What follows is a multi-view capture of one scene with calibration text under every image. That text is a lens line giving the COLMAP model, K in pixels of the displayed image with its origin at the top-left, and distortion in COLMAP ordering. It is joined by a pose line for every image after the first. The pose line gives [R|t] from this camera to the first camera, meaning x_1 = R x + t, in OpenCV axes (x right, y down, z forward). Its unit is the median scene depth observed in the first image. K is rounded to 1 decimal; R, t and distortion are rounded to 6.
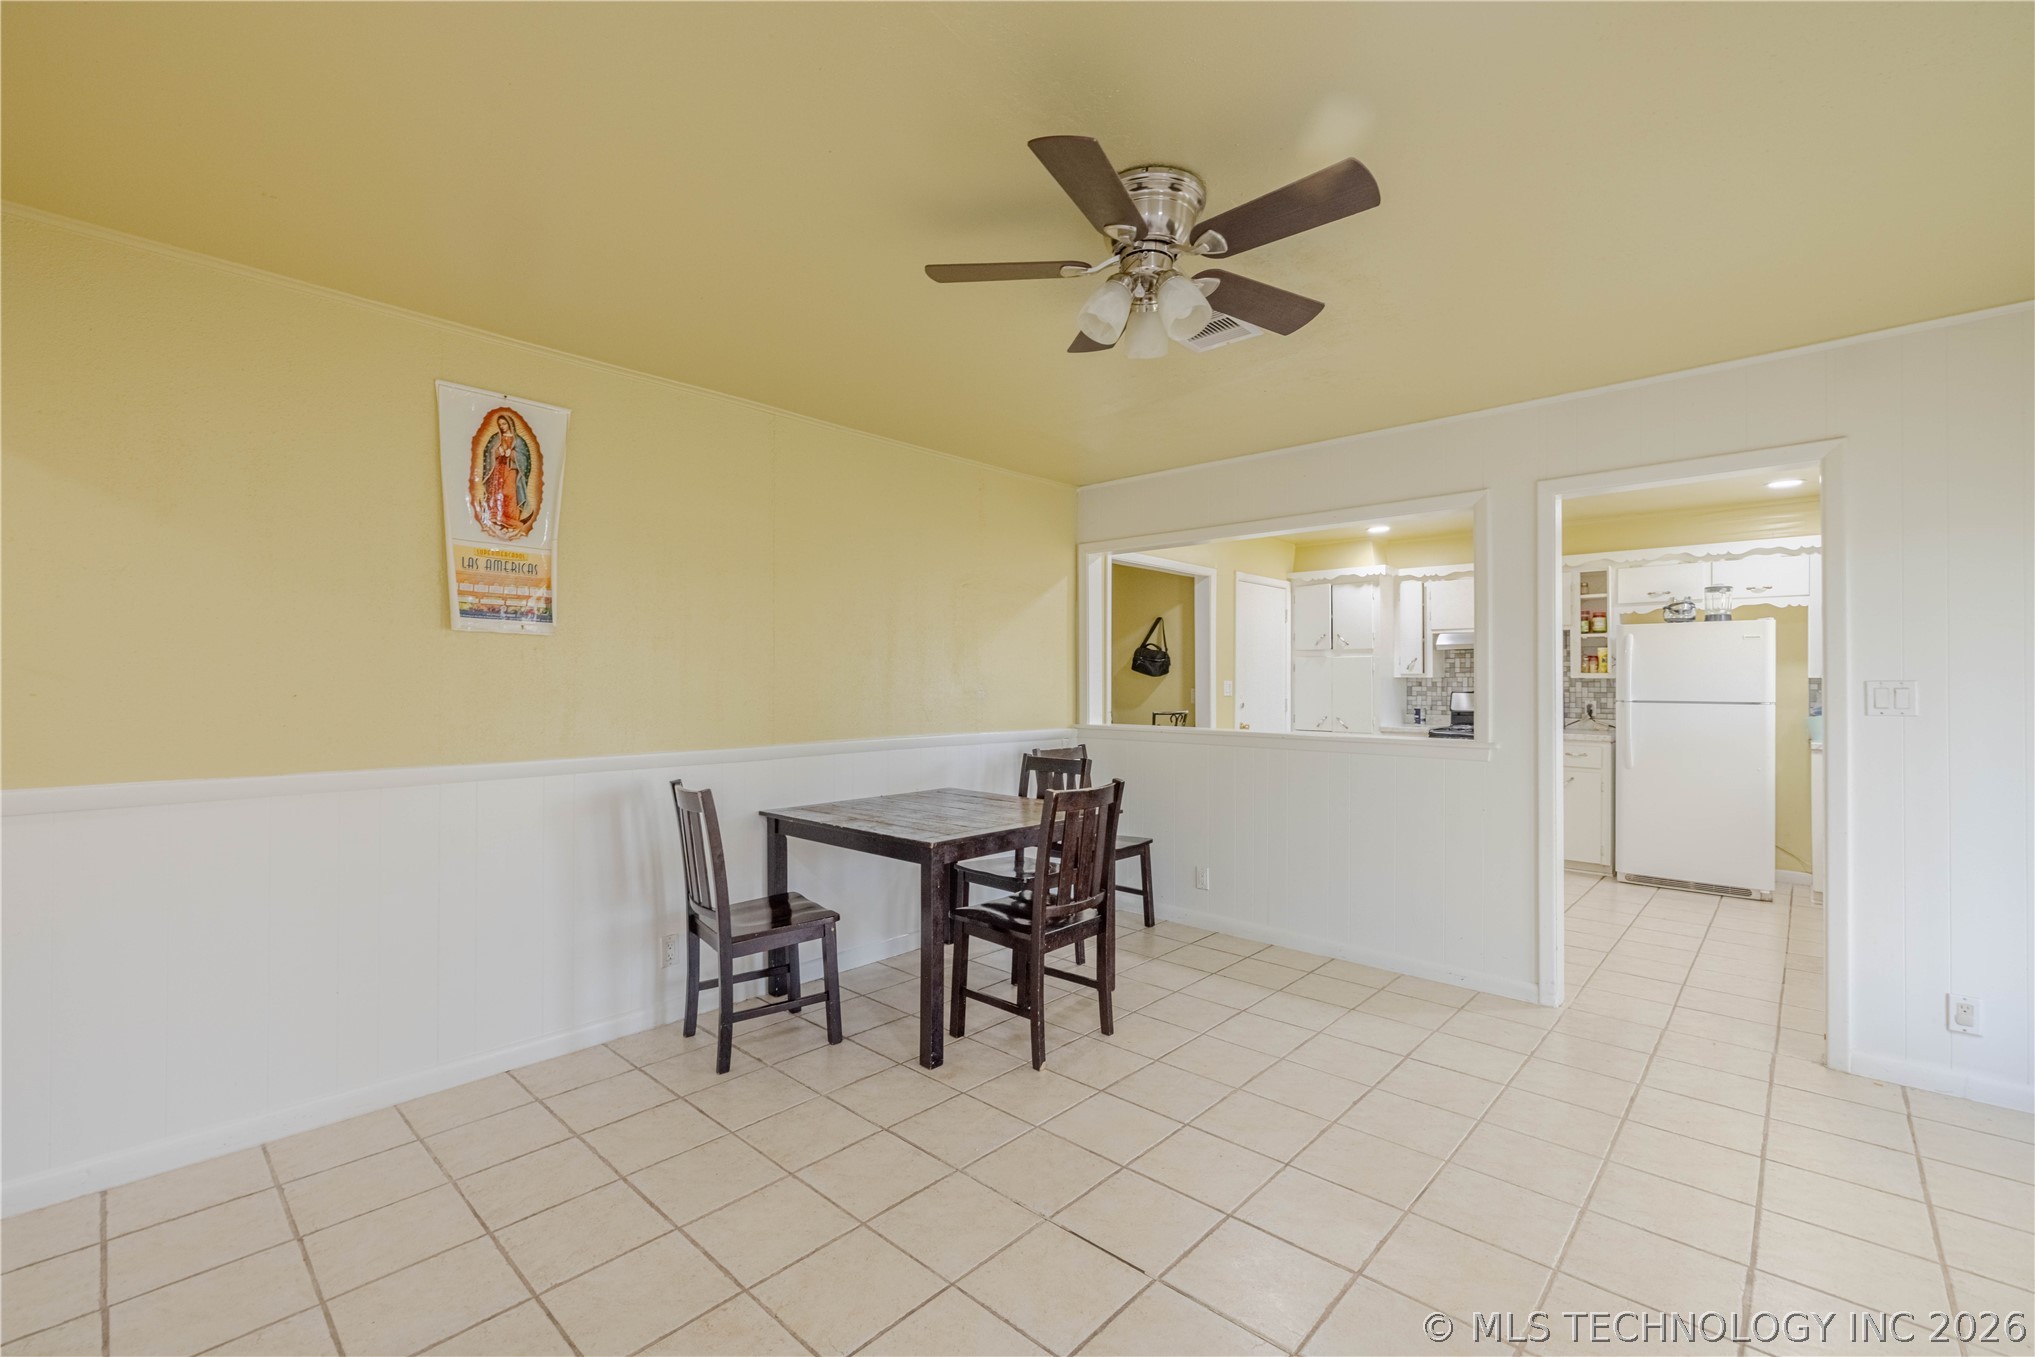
lens RADIAL K [[859.8, 0, 1007.7], [0, 859.8, 678.1], [0, 0, 1]] dist [0.000903, 0.000994]
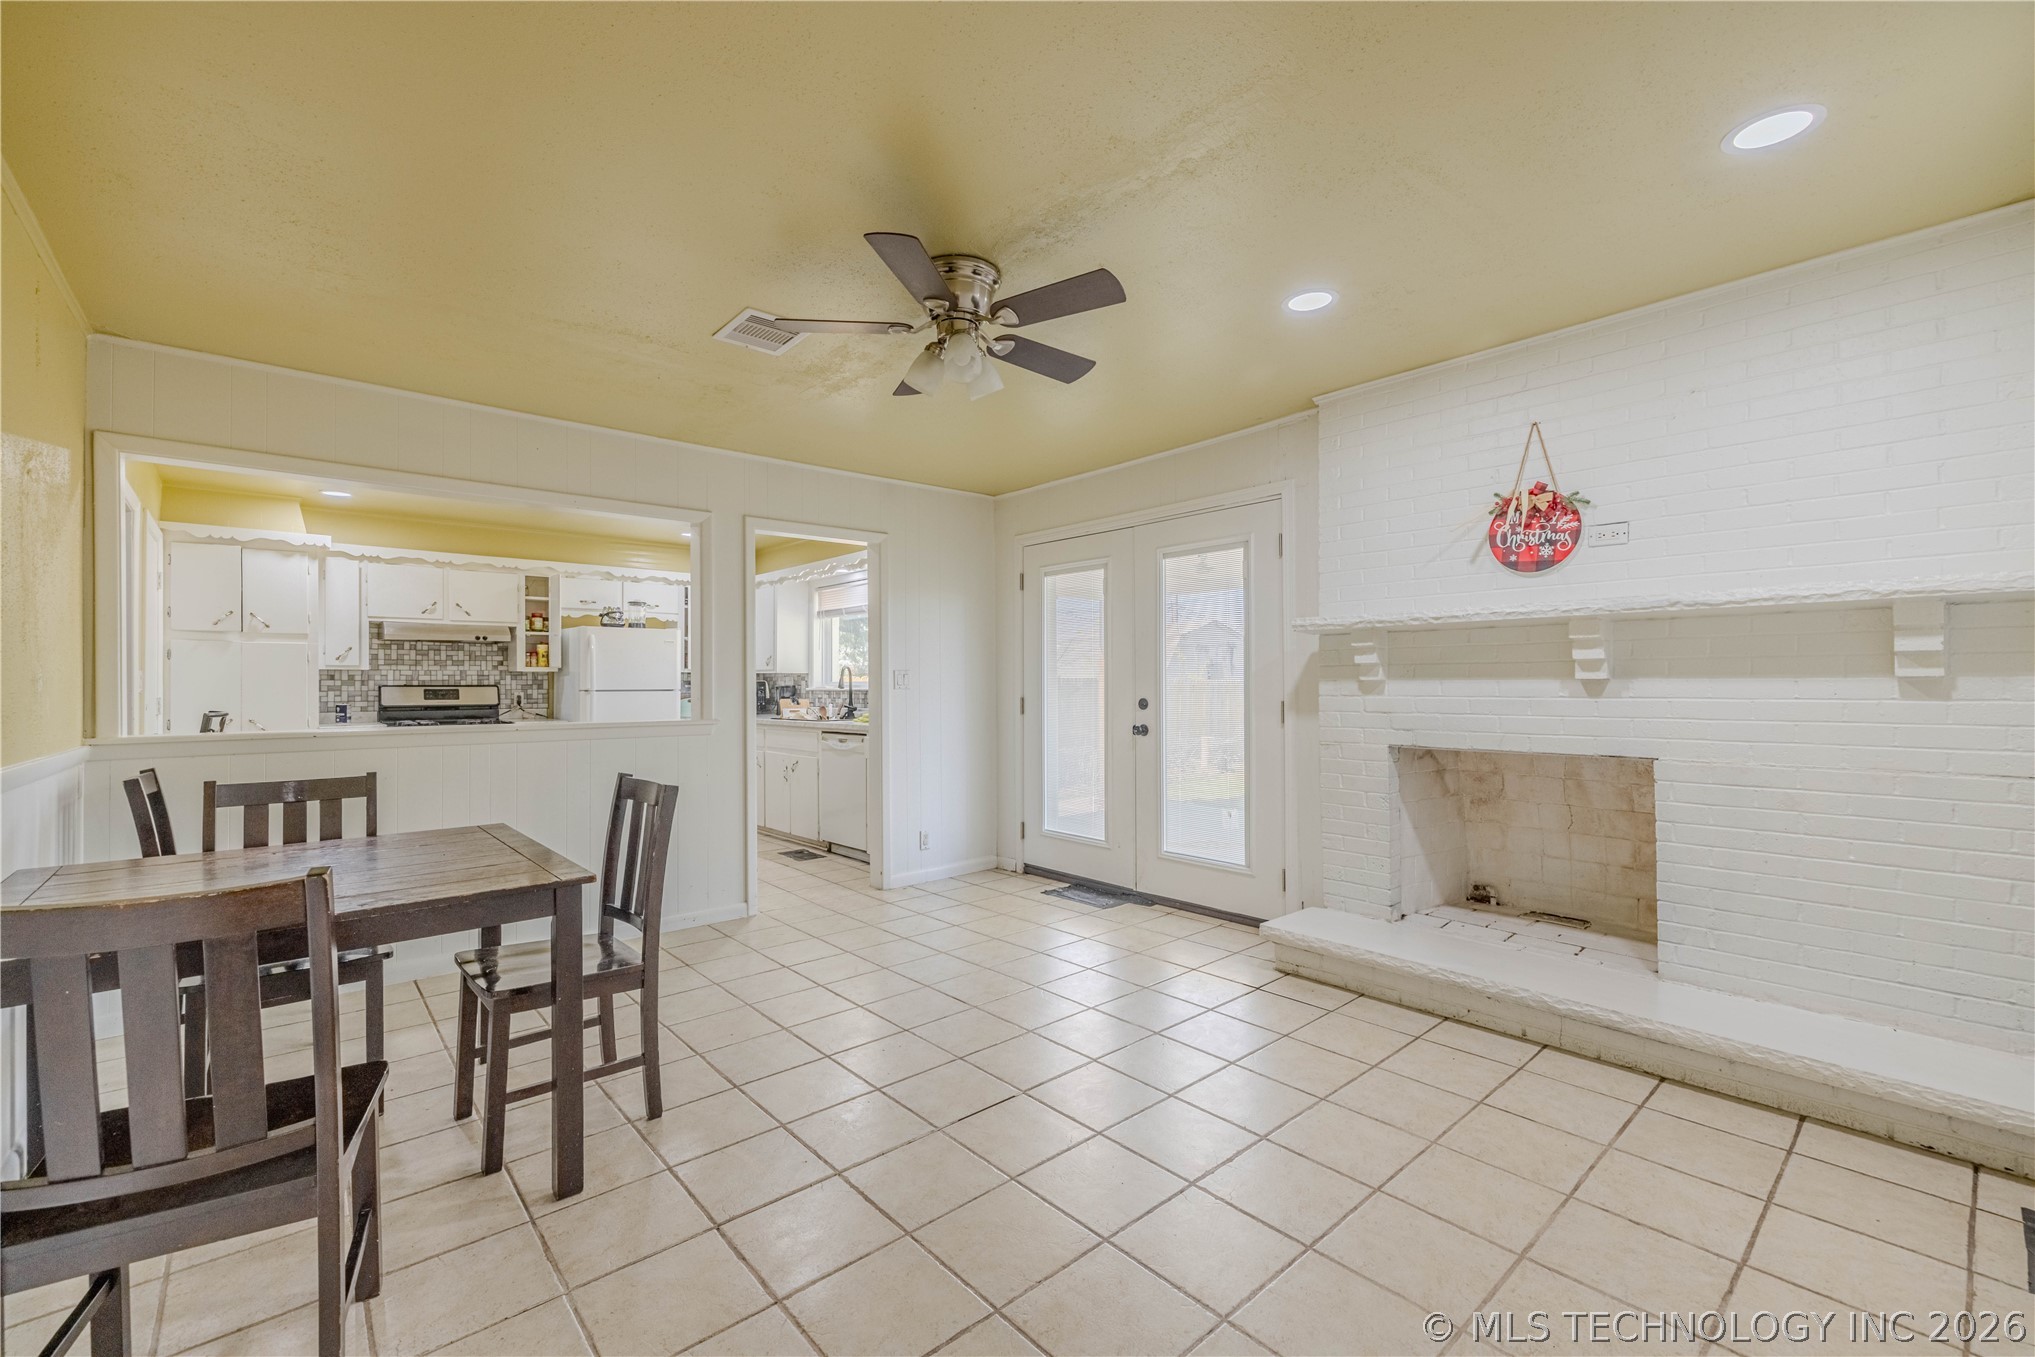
lens RADIAL K [[859.8, 0, 1011.5], [0, 859.8, 679.0], [0, 0, 1]] dist [0.000903, 0.000994]
pose [[0.099368, 0.001941, 0.995049, -0.399246], [0.000097, 0.999998, -0.001960, 0.012814], [-0.995051, 0.000291, 0.099367, 0.294935]]
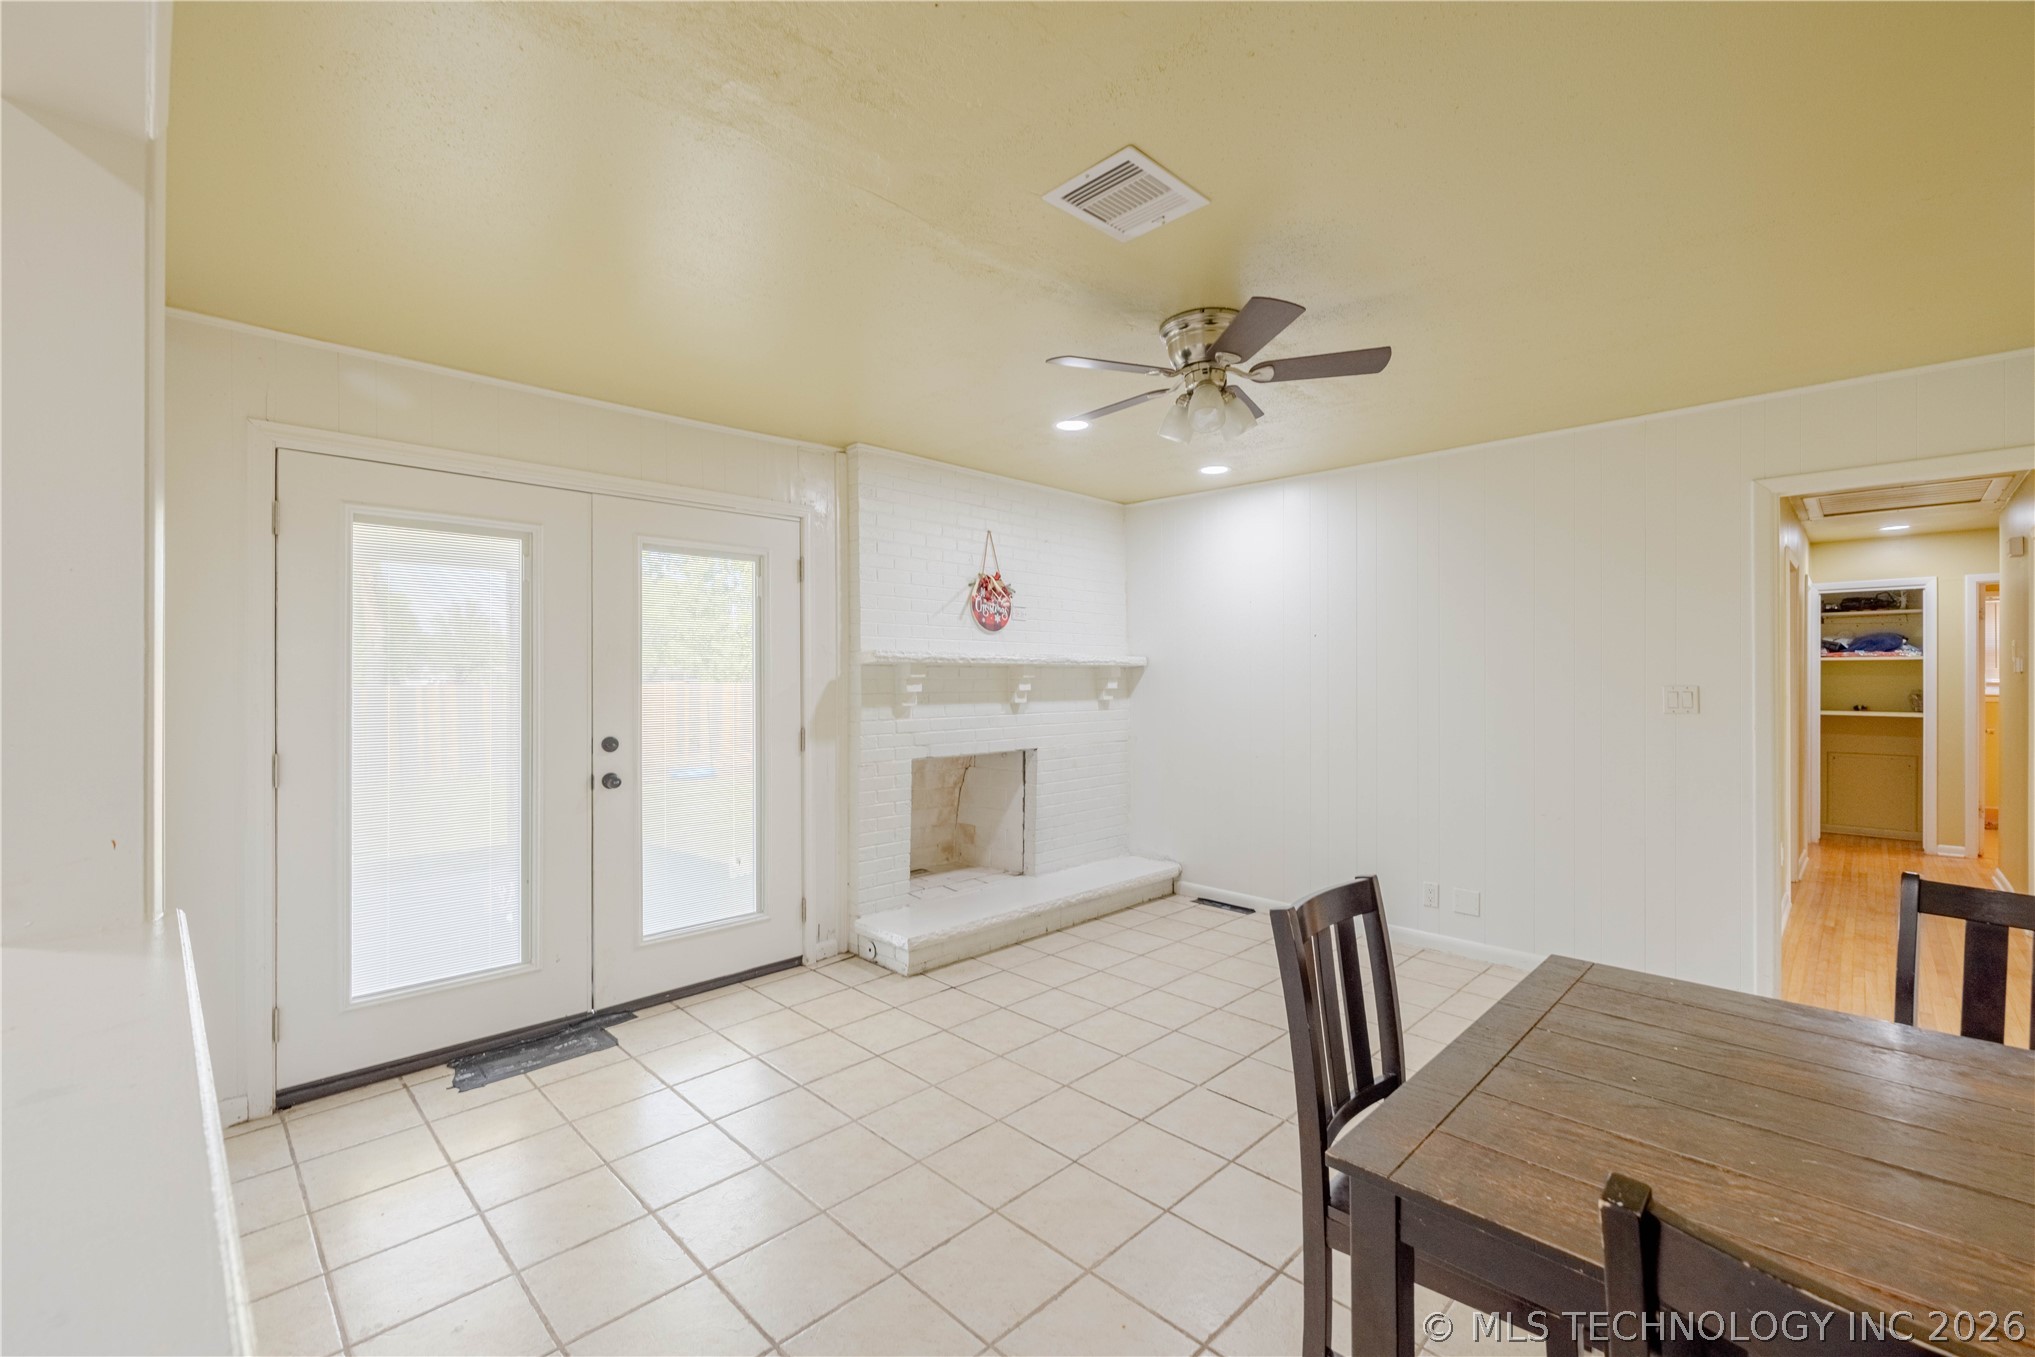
lens RADIAL K [[859.8, 0, 1012.2], [0, 859.8, 678.6], [0, 0, 1]] dist [0.000903, 0.000994]
pose [[-0.999583, 0.001325, 0.028832, 0.149951], [0.001112, 0.999972, -0.007412, -0.005823], [-0.028841, -0.007377, -0.999557, 0.846381]]
